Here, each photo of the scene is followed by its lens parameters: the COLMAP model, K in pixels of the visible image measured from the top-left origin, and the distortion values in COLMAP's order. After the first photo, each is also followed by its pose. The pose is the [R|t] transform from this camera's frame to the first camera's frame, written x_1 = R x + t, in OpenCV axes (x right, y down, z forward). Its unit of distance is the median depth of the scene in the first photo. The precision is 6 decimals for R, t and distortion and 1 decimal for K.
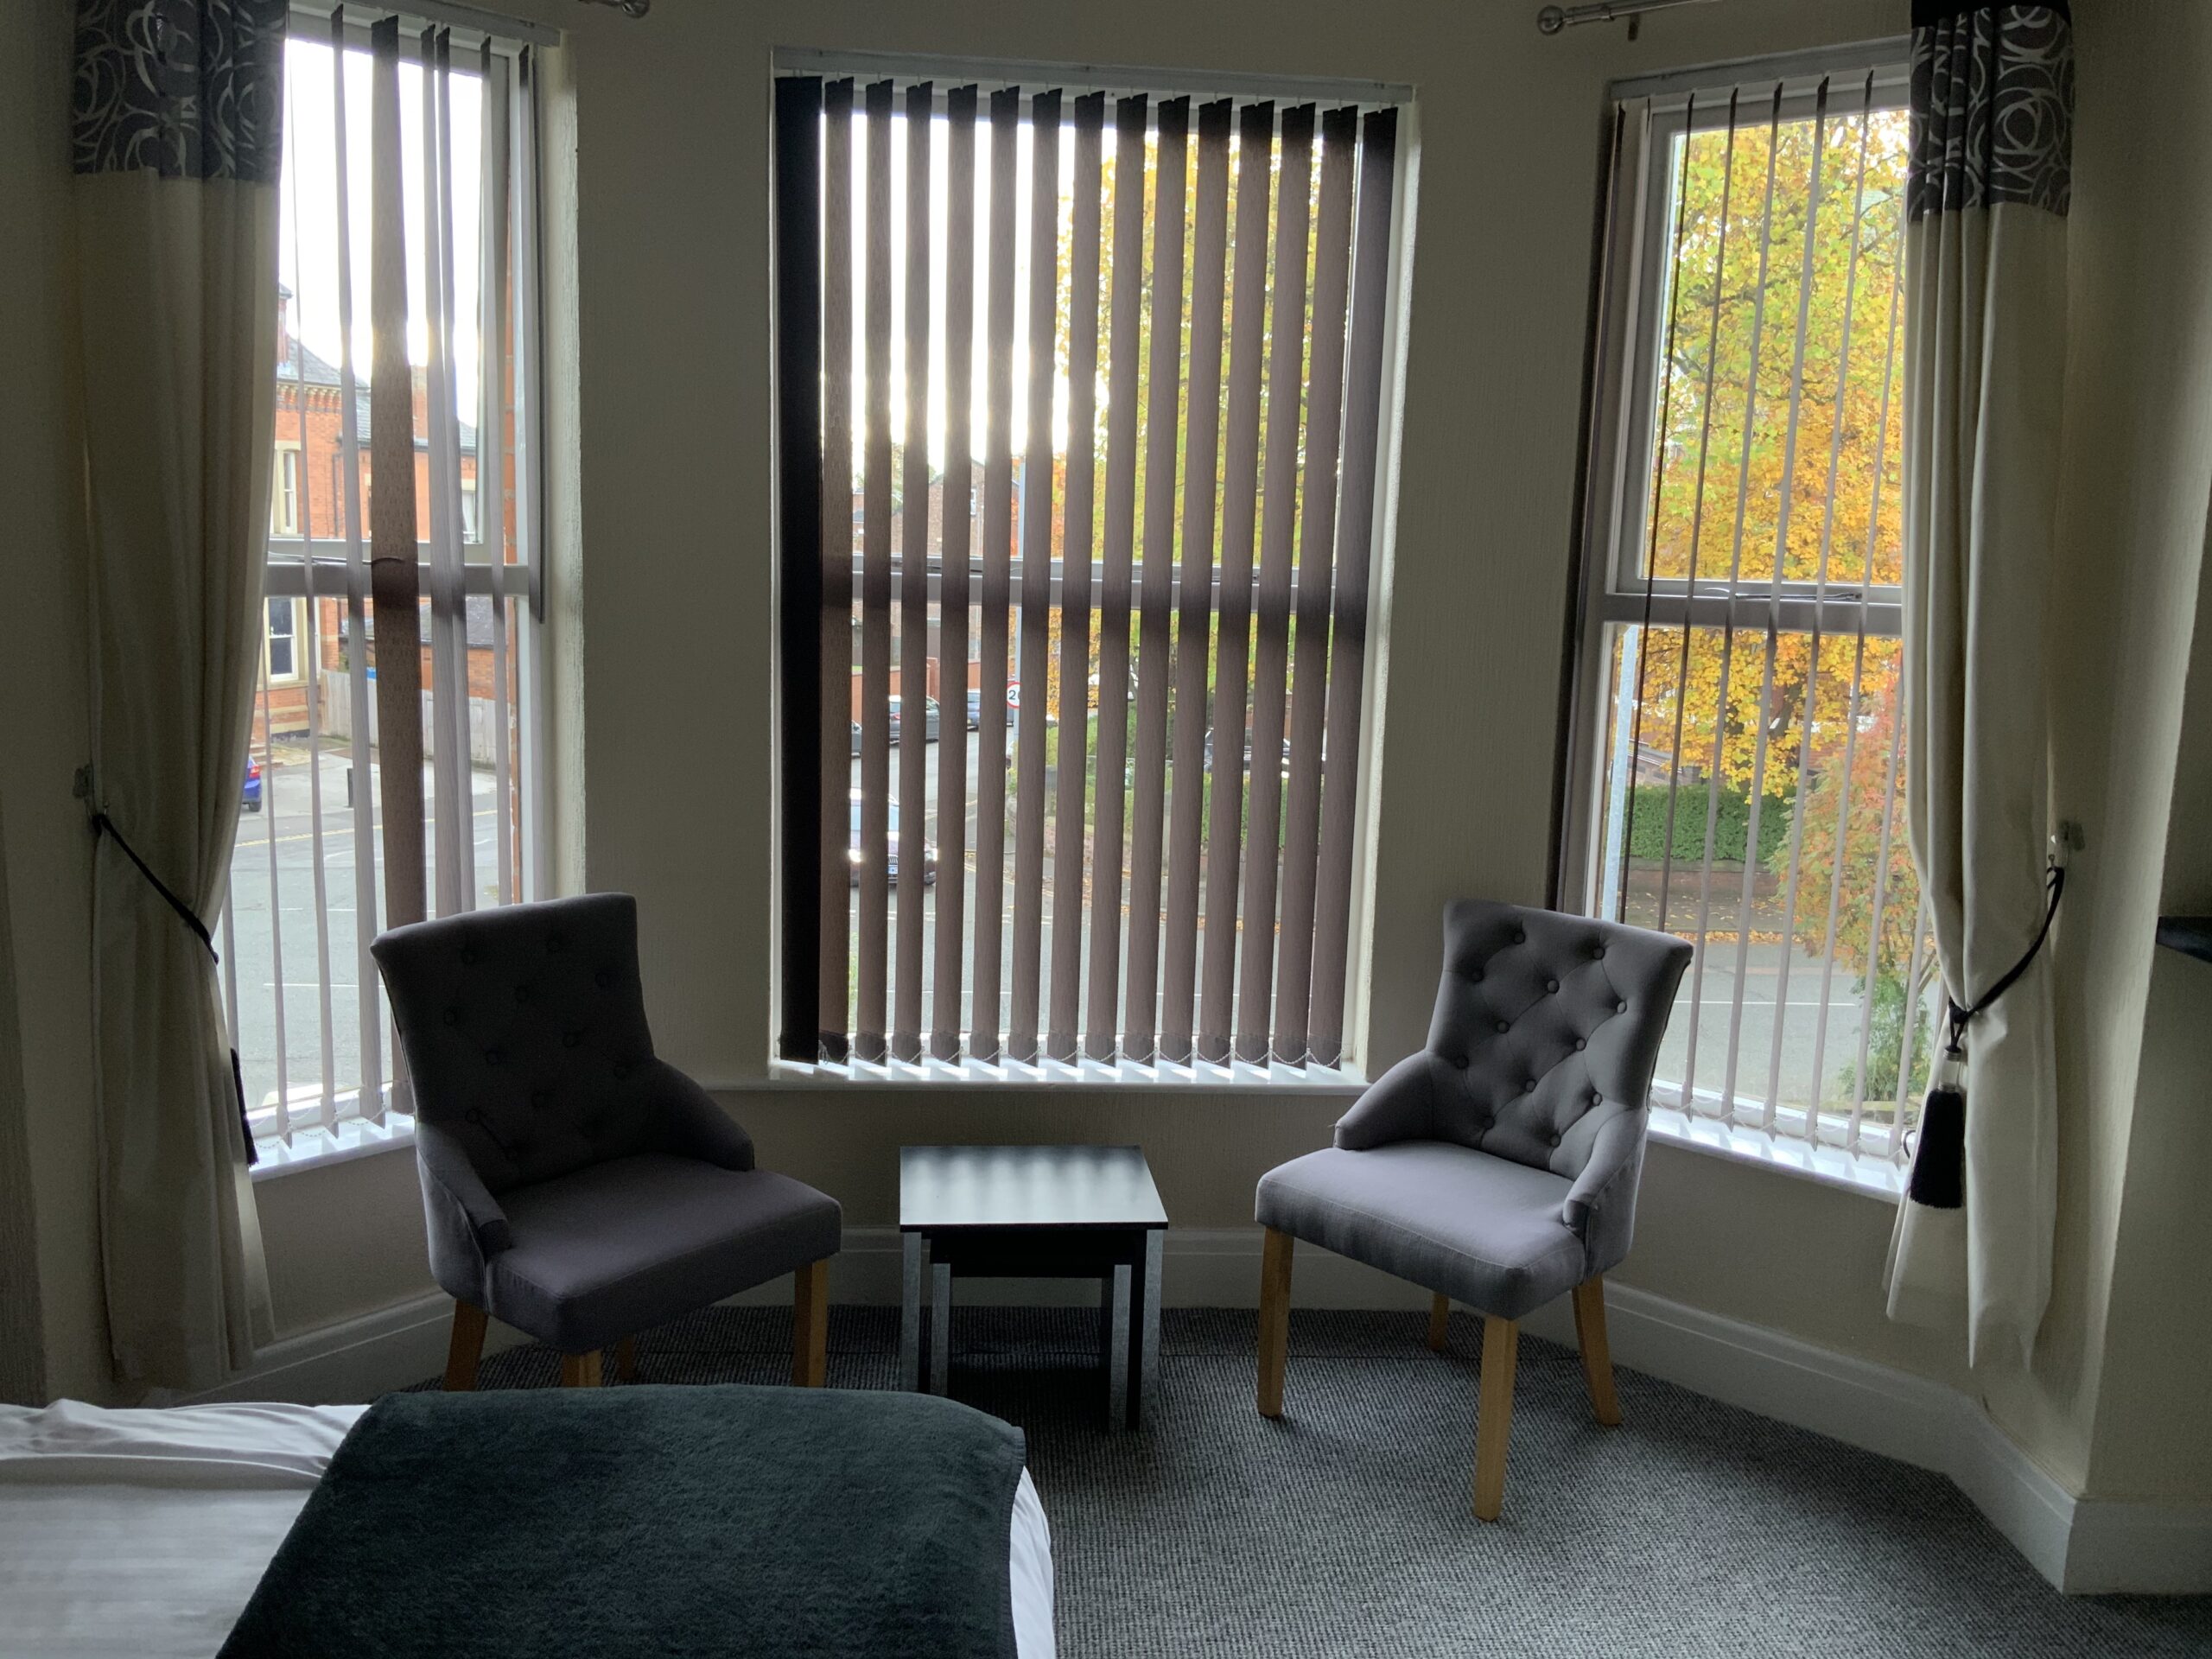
lens RADIAL K [[1838.3, 0, 1106.0], [0, 1838.3, 829.5], [0, 0, 1]] dist [0.038764, -0.080010]
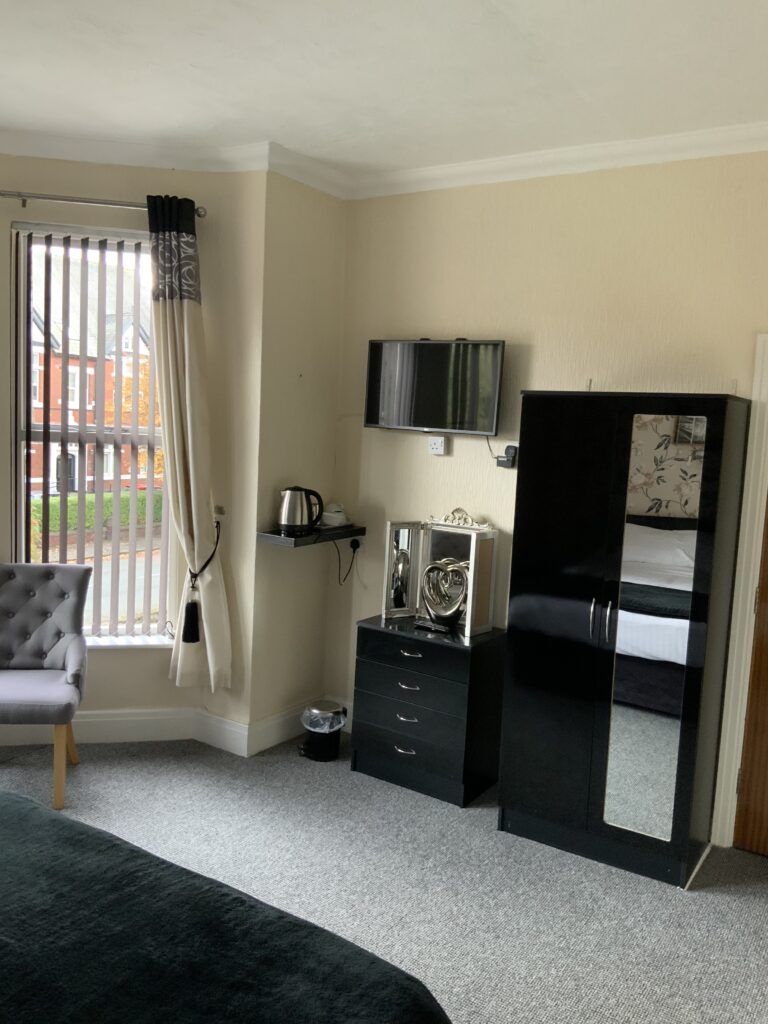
lens RADIAL K [[851.0, 0, 384.0], [0, 851.0, 512.0], [0, 0, 1]] dist [0.038764, -0.080010]
pose [[0.569522, -0.084319, 0.817640, -0.453163], [0.102168, 0.994272, 0.031369, -0.010039], [-0.815602, 0.065671, 0.574874, -0.022851]]
